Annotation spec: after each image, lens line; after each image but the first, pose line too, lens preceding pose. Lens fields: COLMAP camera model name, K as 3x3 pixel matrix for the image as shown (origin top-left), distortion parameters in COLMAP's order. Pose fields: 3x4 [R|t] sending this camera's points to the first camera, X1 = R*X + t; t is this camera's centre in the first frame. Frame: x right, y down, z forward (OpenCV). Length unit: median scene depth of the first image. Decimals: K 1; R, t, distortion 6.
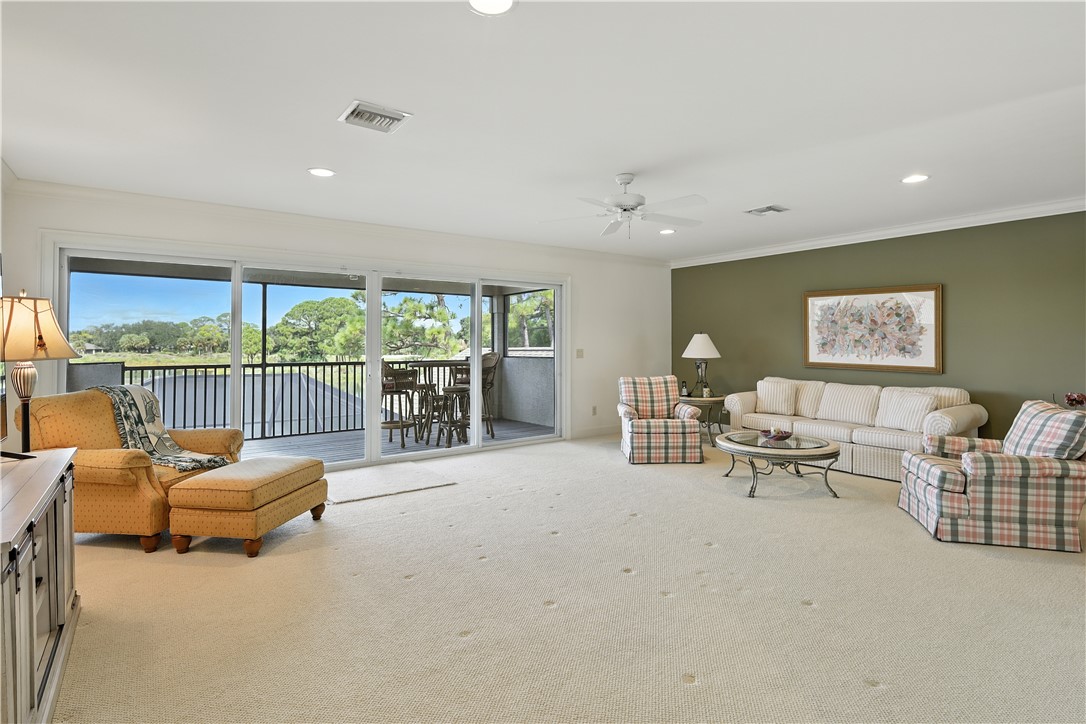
lens RADIAL K [[537.2, 0, 546.0], [0, 537.2, 339.2], [0, 0, 1]] dist [0.002001, 0.000085]
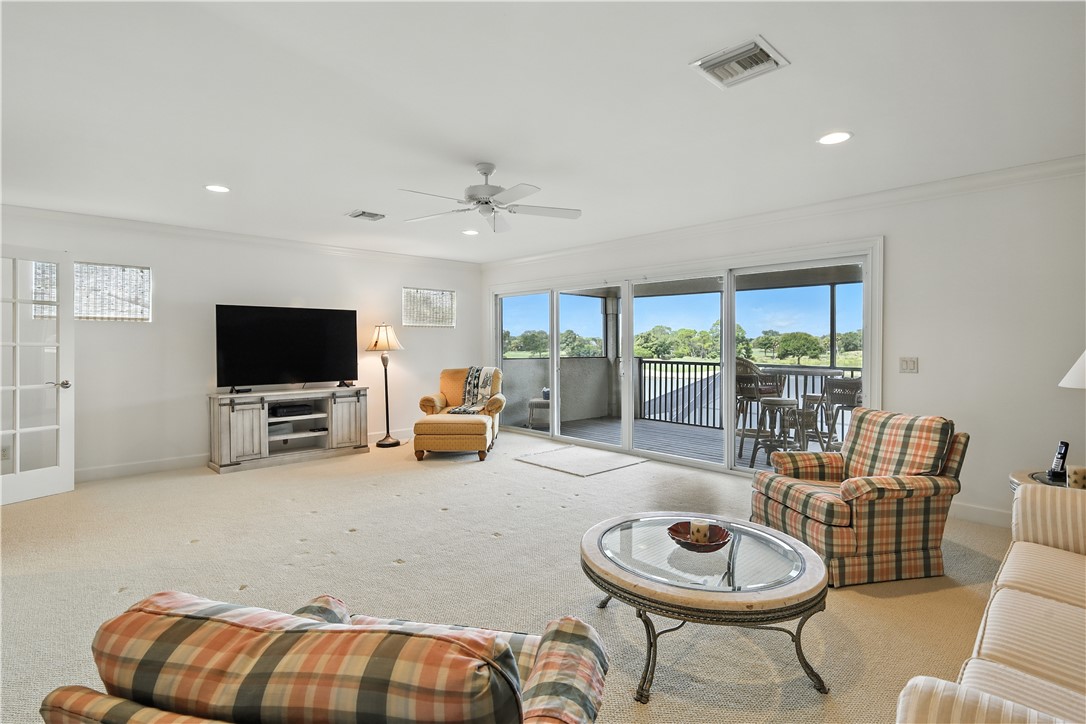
lens RADIAL K [[537.2, 0, 546.0], [0, 537.2, 339.2], [0, 0, 1]] dist [0.002001, 0.000085]
pose [[0.130488, -0.004412, -0.991440, 0.851249], [0.004226, 0.999983, -0.003893, -0.001299], [0.991441, -0.003681, 0.130504, 0.759363]]
